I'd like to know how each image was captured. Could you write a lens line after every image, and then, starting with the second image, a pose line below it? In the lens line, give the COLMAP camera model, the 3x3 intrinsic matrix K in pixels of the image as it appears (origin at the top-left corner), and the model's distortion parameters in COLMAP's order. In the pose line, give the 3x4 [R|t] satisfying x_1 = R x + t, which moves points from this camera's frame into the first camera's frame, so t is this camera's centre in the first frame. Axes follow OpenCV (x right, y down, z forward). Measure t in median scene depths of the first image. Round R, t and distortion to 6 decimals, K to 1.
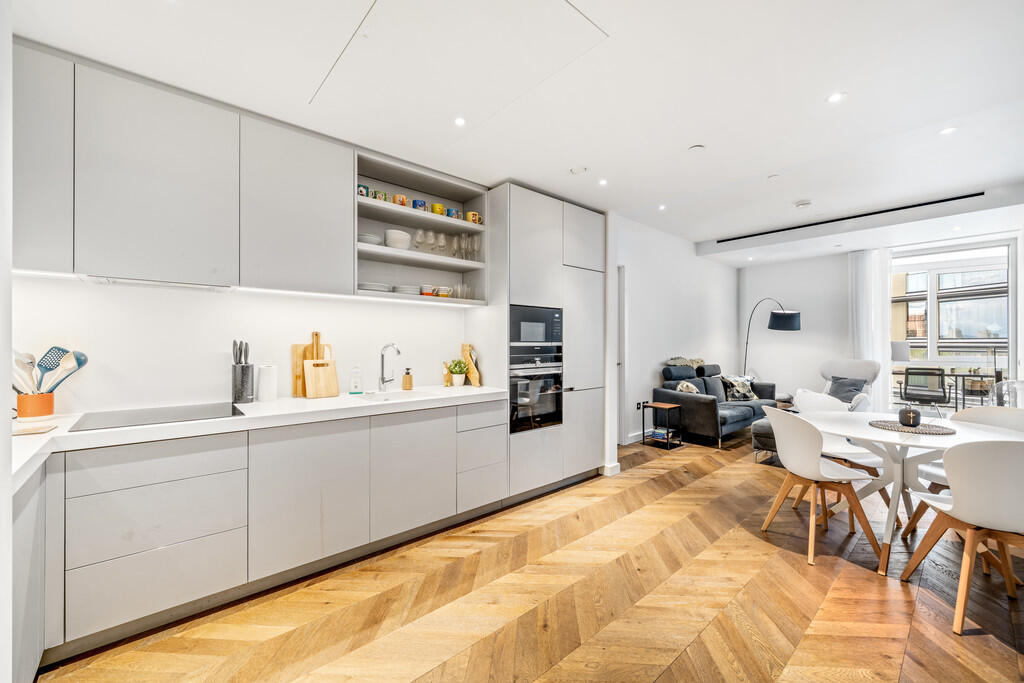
lens RADIAL K [[406.3, 0, 512.0], [0, 406.3, 341.5], [0, 0, 1]] dist [-0.000349, -0.000053]
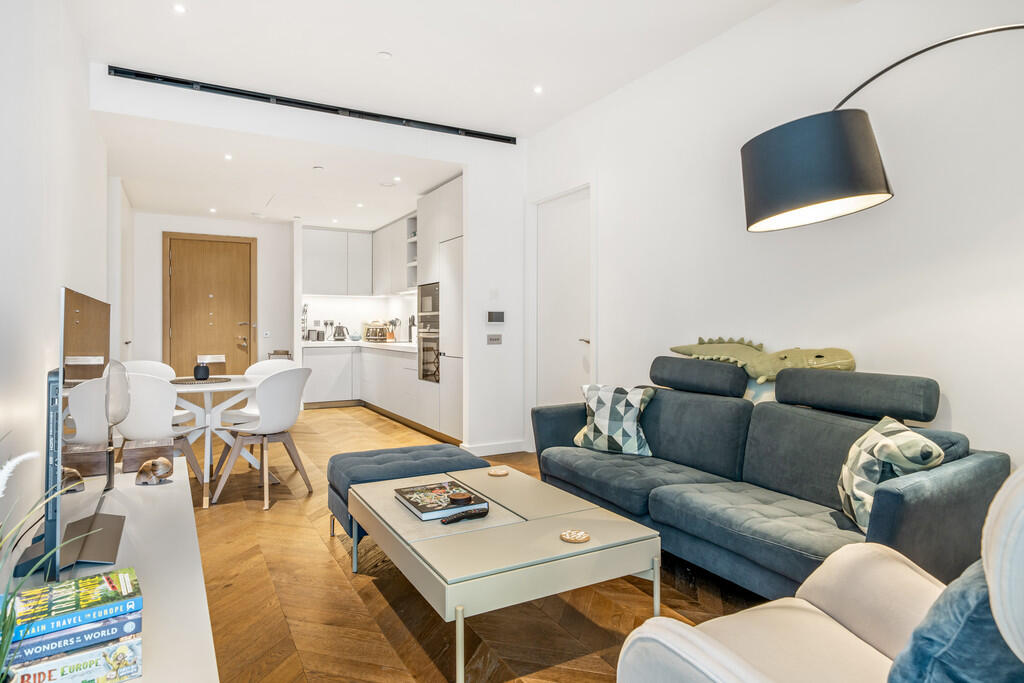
lens RADIAL K [[589.9, 0, 510.4], [0, 589.9, 320.2], [0, 0, 1]] dist [-0.000463, 0.000099]
pose [[-0.213812, -0.008204, -0.976840, 2.024316], [0.003899, 0.999950, -0.009252, 0.050857], [0.976867, -0.005787, -0.213769, 1.850414]]
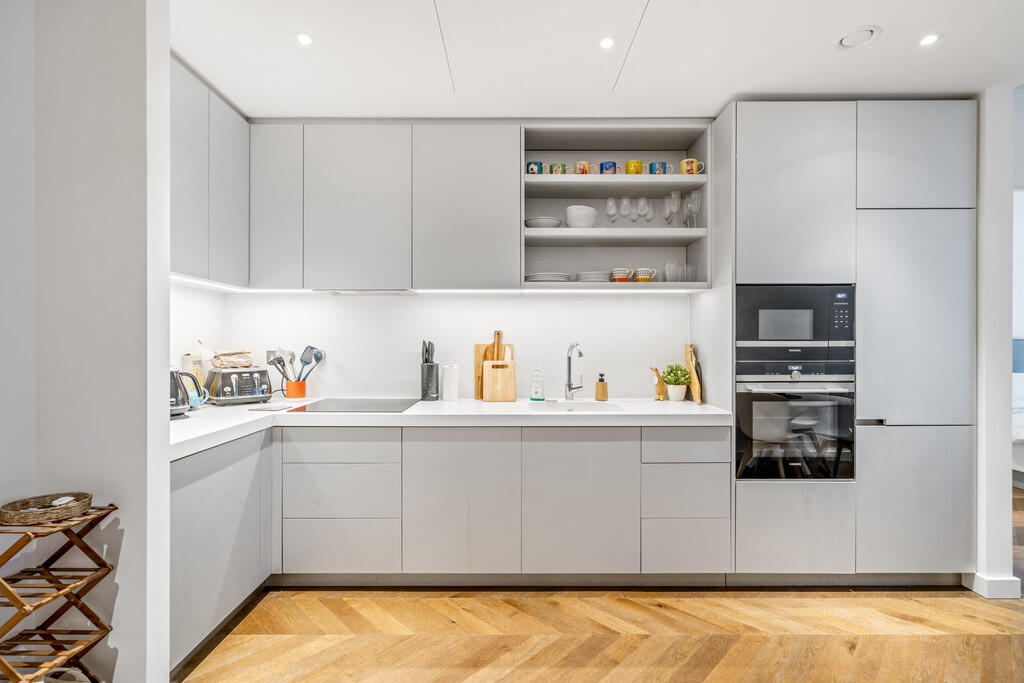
lens RADIAL K [[476.6, 0, 512.0], [0, 476.6, 341.5], [0, 0, 1]] dist [0.000379, 0.000174]
pose [[0.750300, -0.003159, -0.661090, 0.246438], [0.004341, 0.999991, 0.000148, 0.000771], [0.661083, -0.002981, 0.750307, 0.180428]]
